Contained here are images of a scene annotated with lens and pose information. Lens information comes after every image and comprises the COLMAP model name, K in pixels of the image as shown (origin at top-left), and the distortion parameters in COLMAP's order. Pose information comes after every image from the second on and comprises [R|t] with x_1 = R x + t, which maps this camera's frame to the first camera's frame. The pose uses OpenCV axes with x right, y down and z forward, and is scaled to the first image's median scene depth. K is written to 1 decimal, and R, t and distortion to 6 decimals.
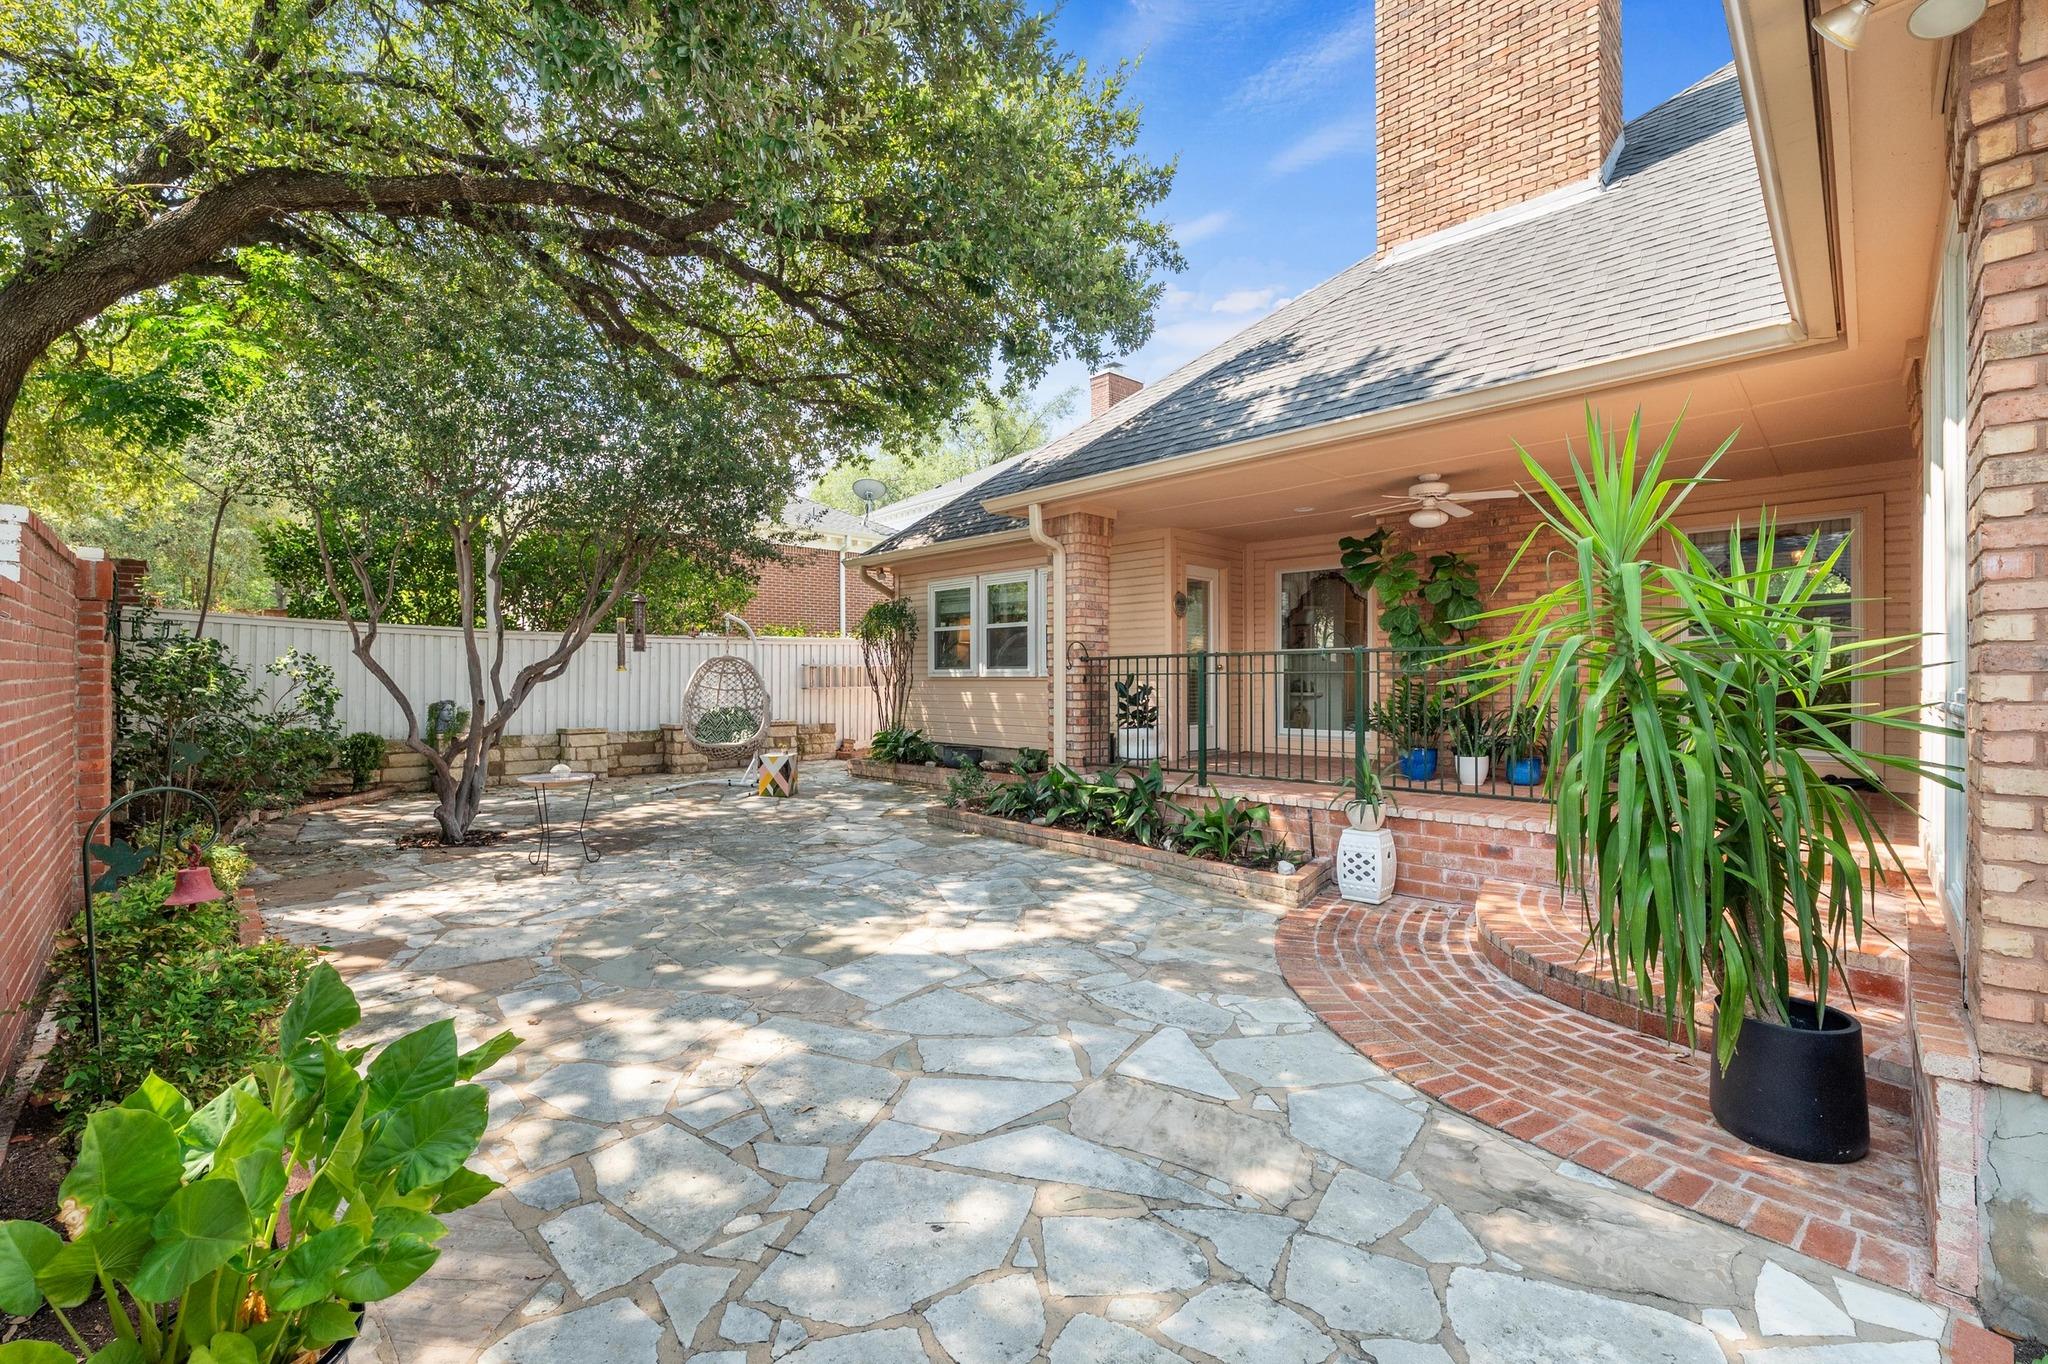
lens RADIAL K [[849.3, 0, 1021.5], [0, 849.3, 675.6], [0, 0, 1]] dist [0.000194, -0.000016]
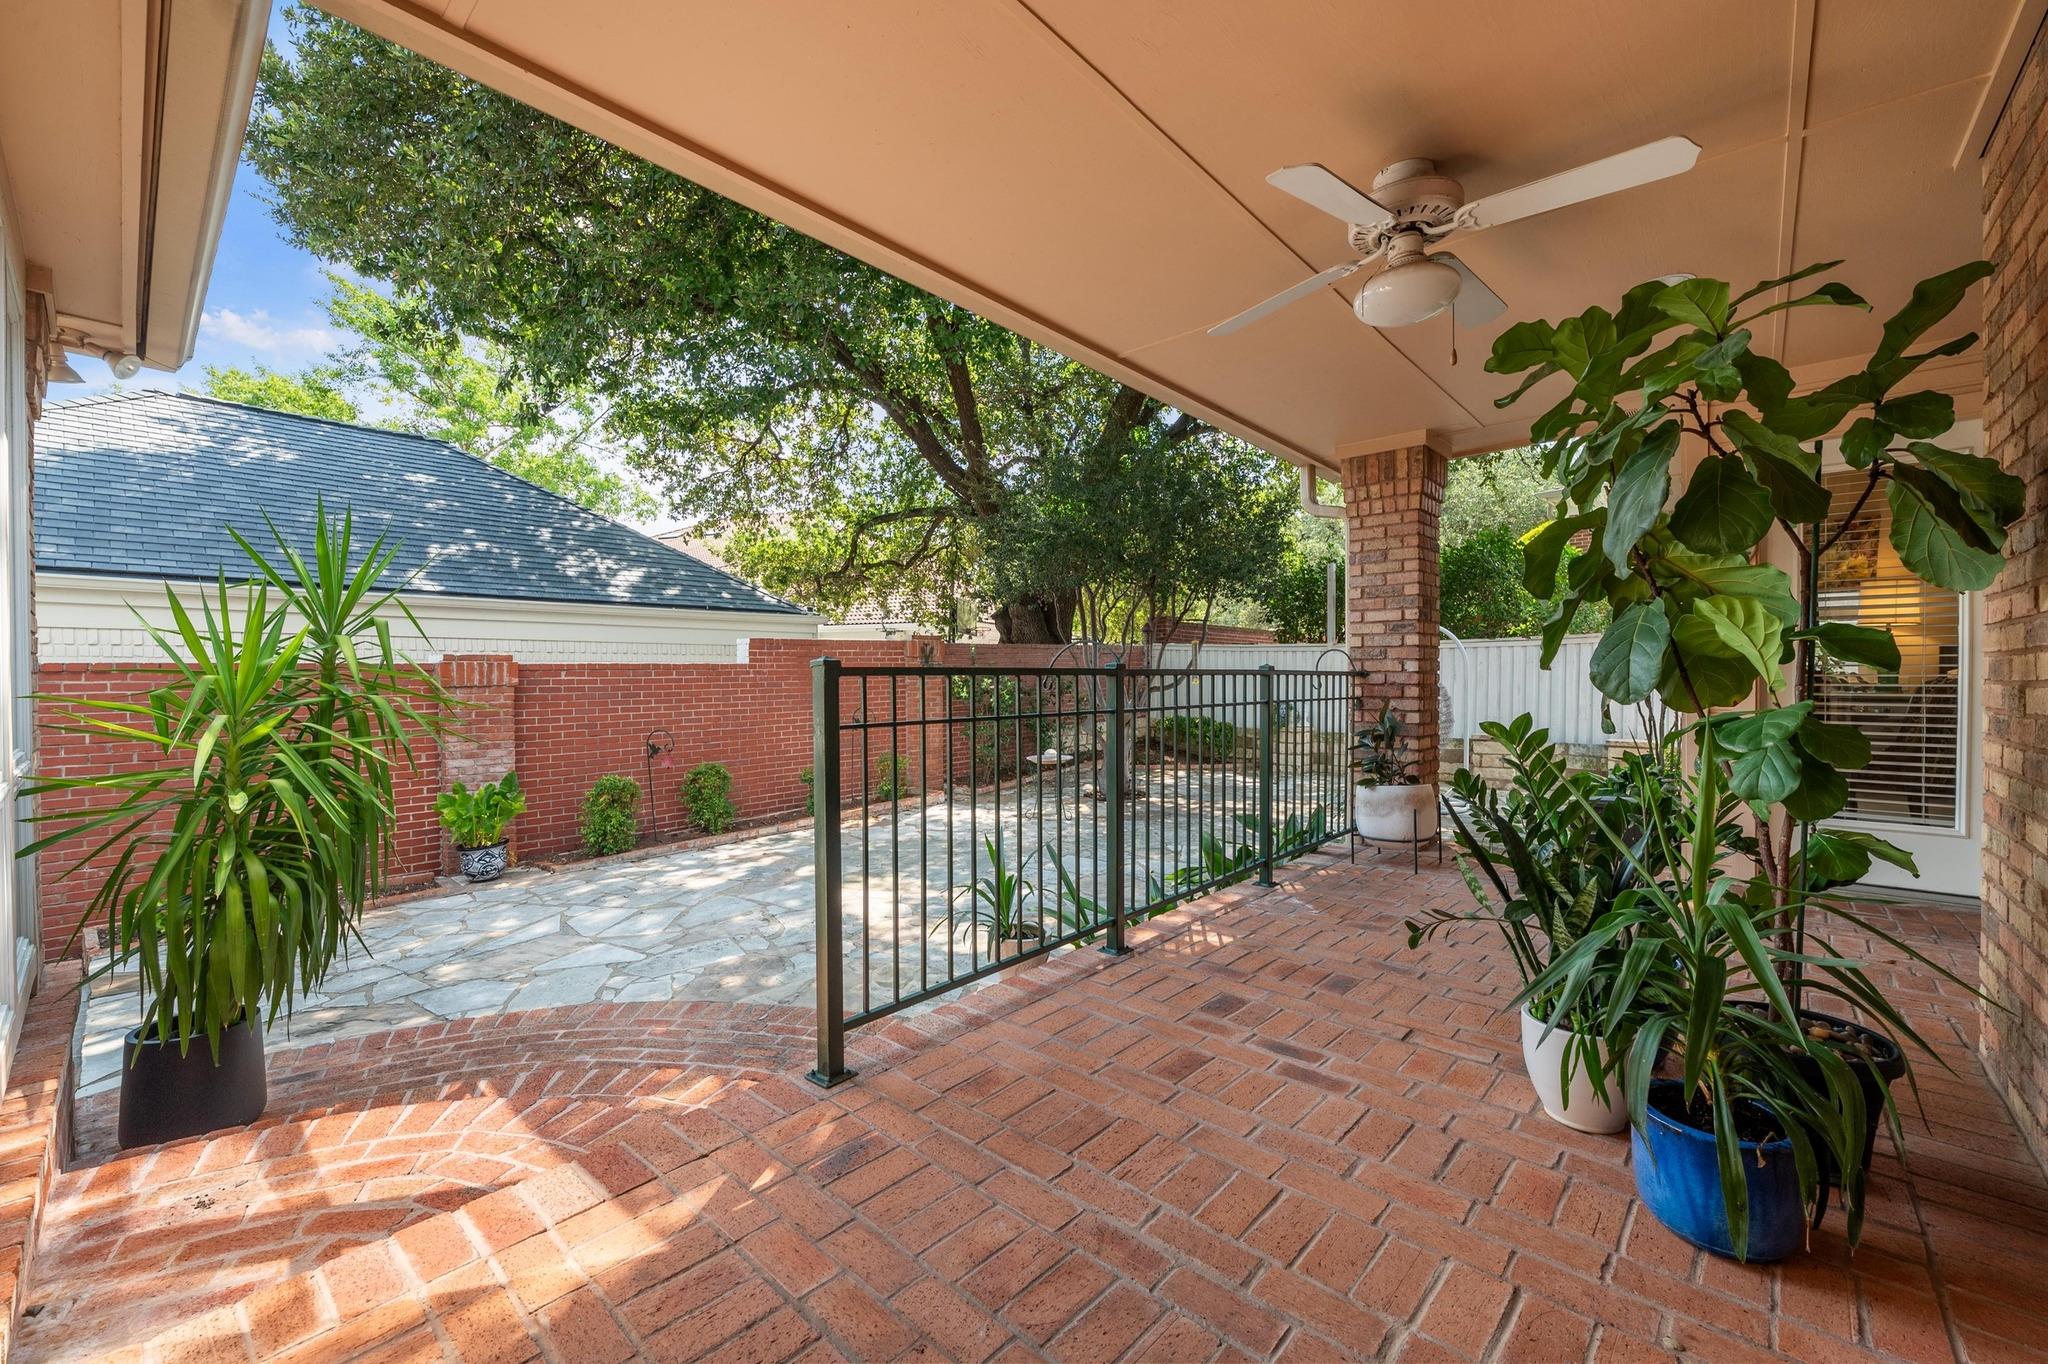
lens RADIAL K [[816.6, 0, 1022.3], [0, 816.6, 684.1], [0, 0, 1]] dist [0.000014, 0.000042]
pose [[0.049378, 0.012685, -0.998700, 1.497895], [0.007472, 0.999887, 0.013070, -0.047360], [0.998752, -0.008108, 0.049277, 1.510308]]
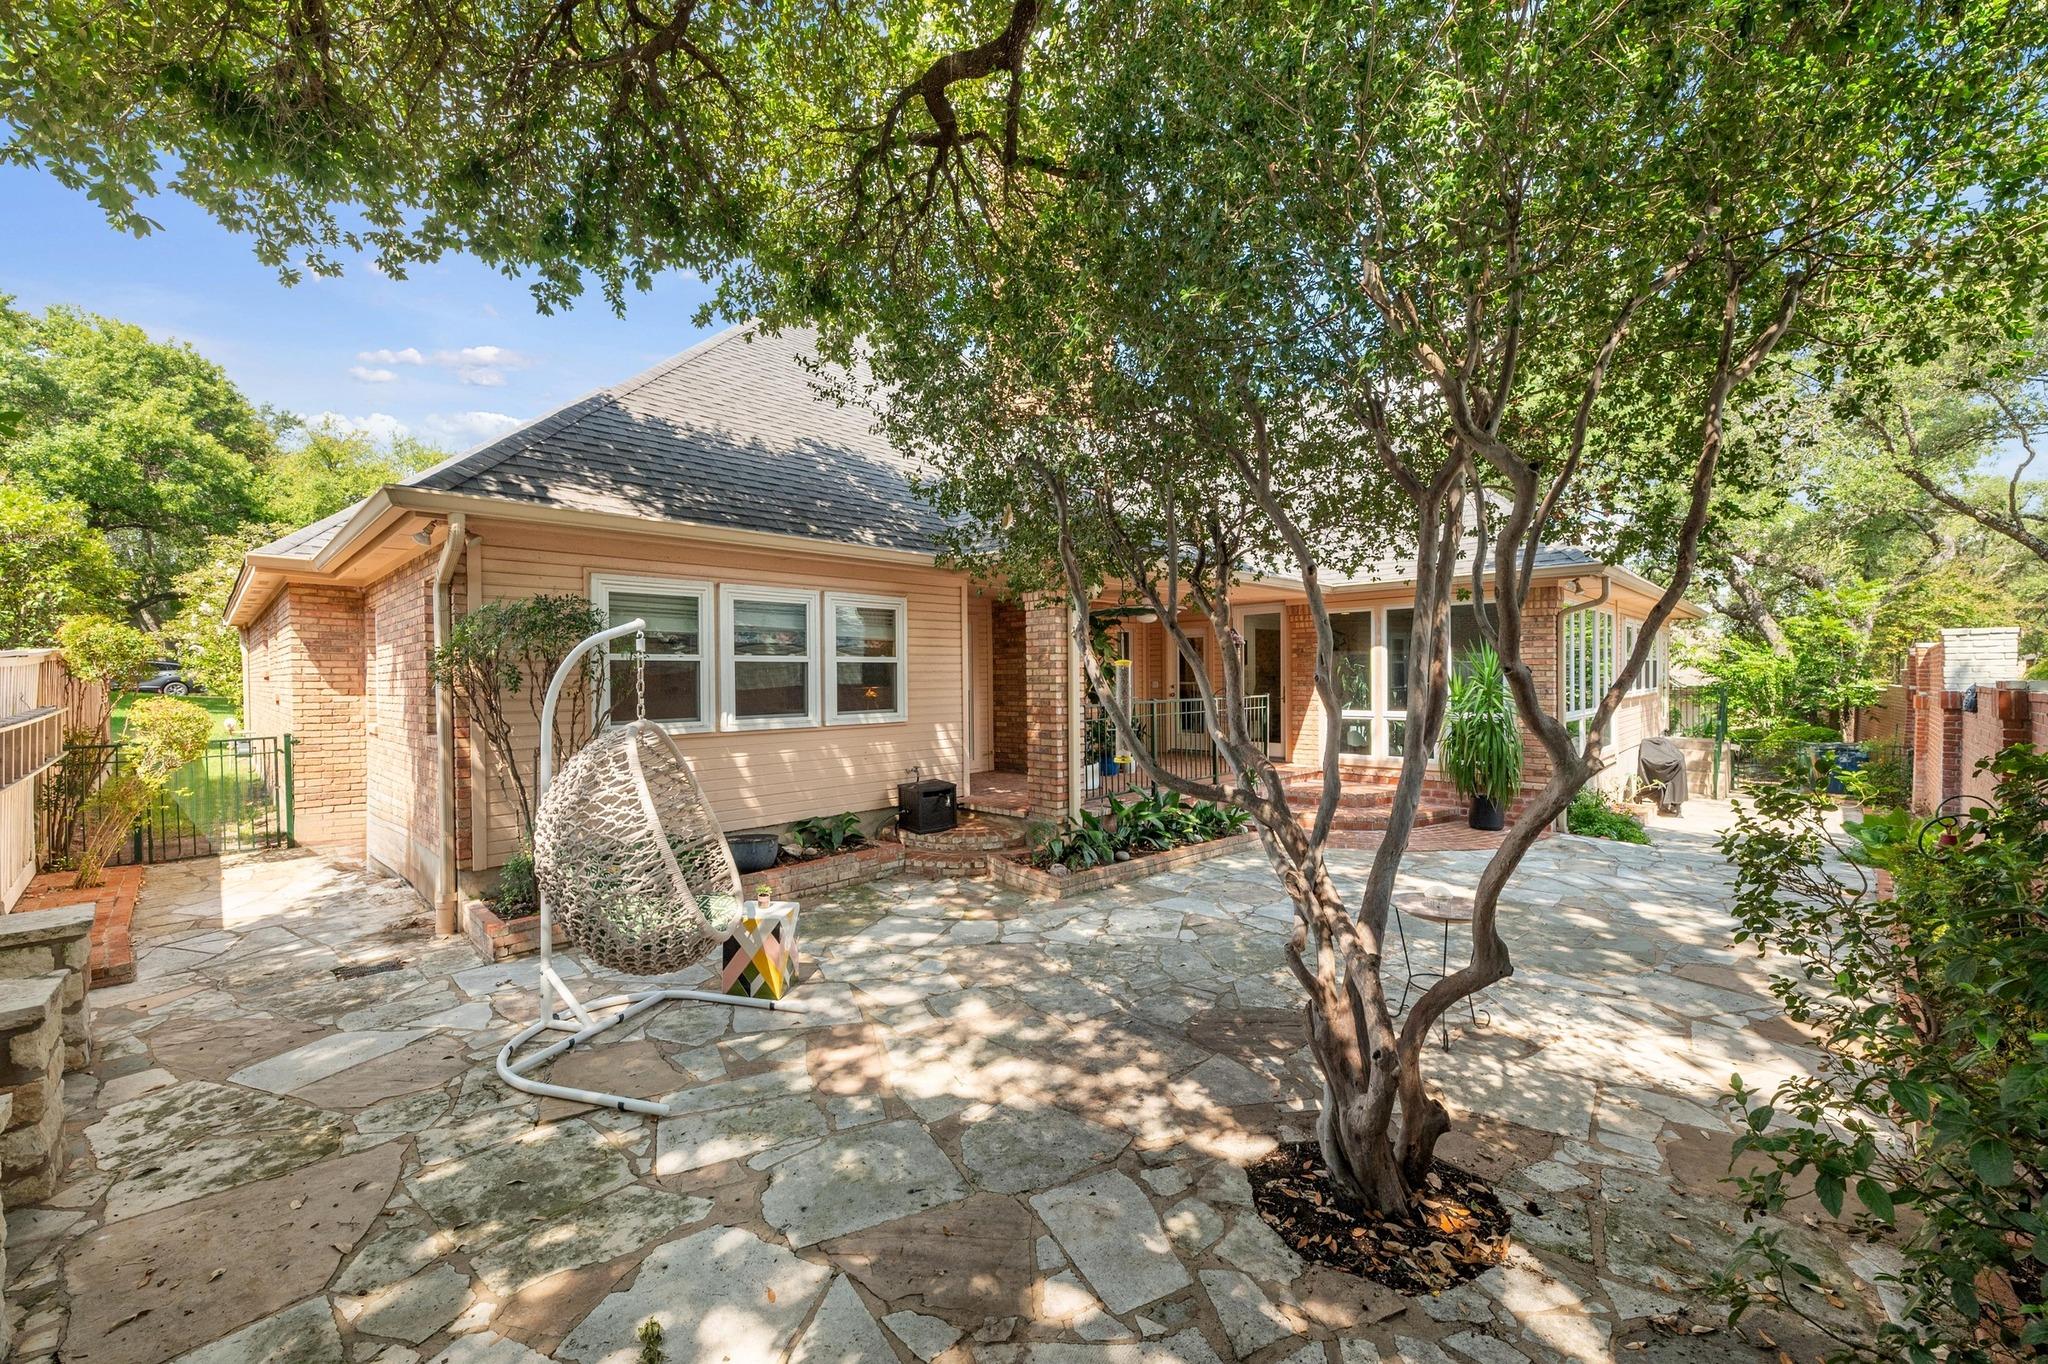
lens RADIAL K [[816.6, 0, 1022.1], [0, 816.6, 686.3], [0, 0, 1]] dist [0.000014, 0.000042]
pose [[0.004727, -0.005672, 0.999973, -2.119688], [0.002689, 0.999980, 0.005660, -0.115449], [-0.999985, 0.002662, 0.004742, 2.319531]]
